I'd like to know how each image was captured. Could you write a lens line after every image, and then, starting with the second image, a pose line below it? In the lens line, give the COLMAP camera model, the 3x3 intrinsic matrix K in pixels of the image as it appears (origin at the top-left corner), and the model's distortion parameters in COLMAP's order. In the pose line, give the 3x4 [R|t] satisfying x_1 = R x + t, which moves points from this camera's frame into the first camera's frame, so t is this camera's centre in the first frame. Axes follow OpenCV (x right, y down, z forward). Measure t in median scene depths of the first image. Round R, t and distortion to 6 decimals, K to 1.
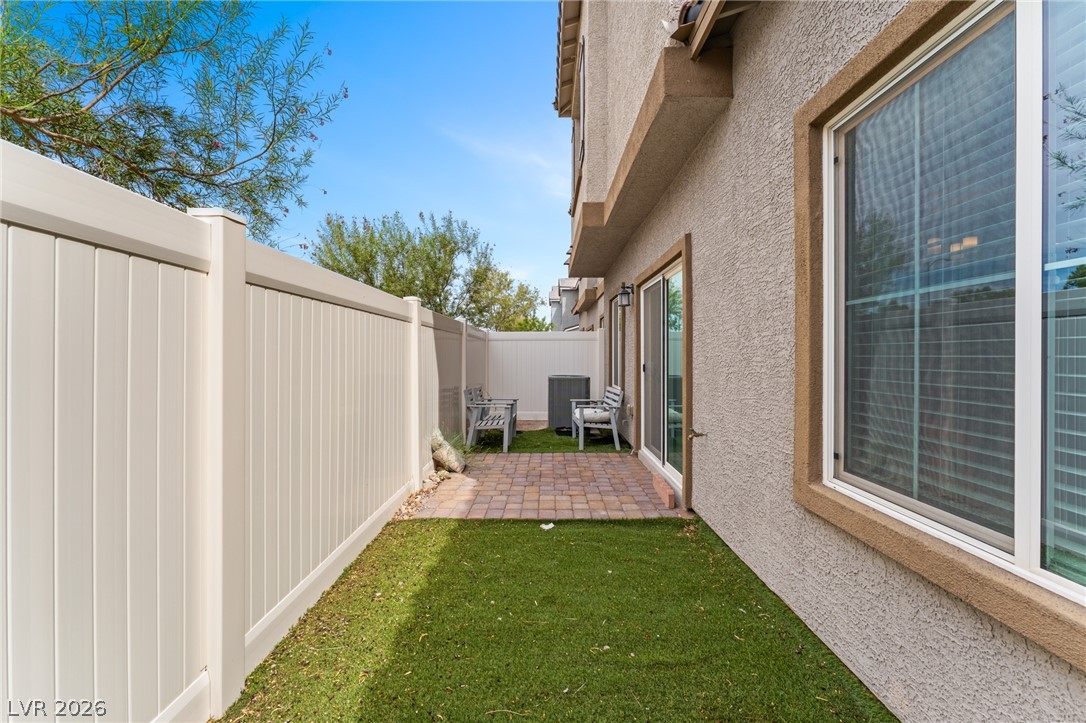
lens RADIAL K [[447.1, 0, 544.9], [0, 447.1, 357.2], [0, 0, 1]] dist [-0.001509, 0.000318]
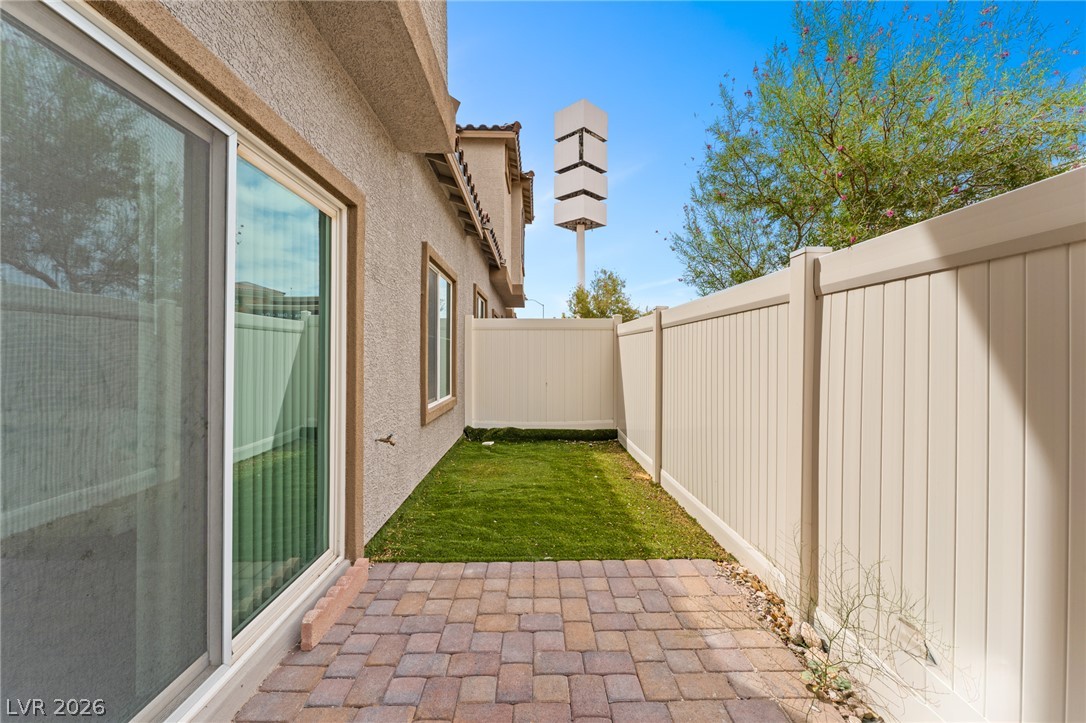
lens RADIAL K [[447.1, 0, 543.6], [0, 447.1, 356.8], [0, 0, 1]] dist [-0.001509, 0.000318]
pose [[-0.999701, -0.015252, -0.019120, 0.026529], [-0.015378, 0.999861, 0.006475, -0.008658], [0.019018, 0.006767, -0.999796, 1.605294]]
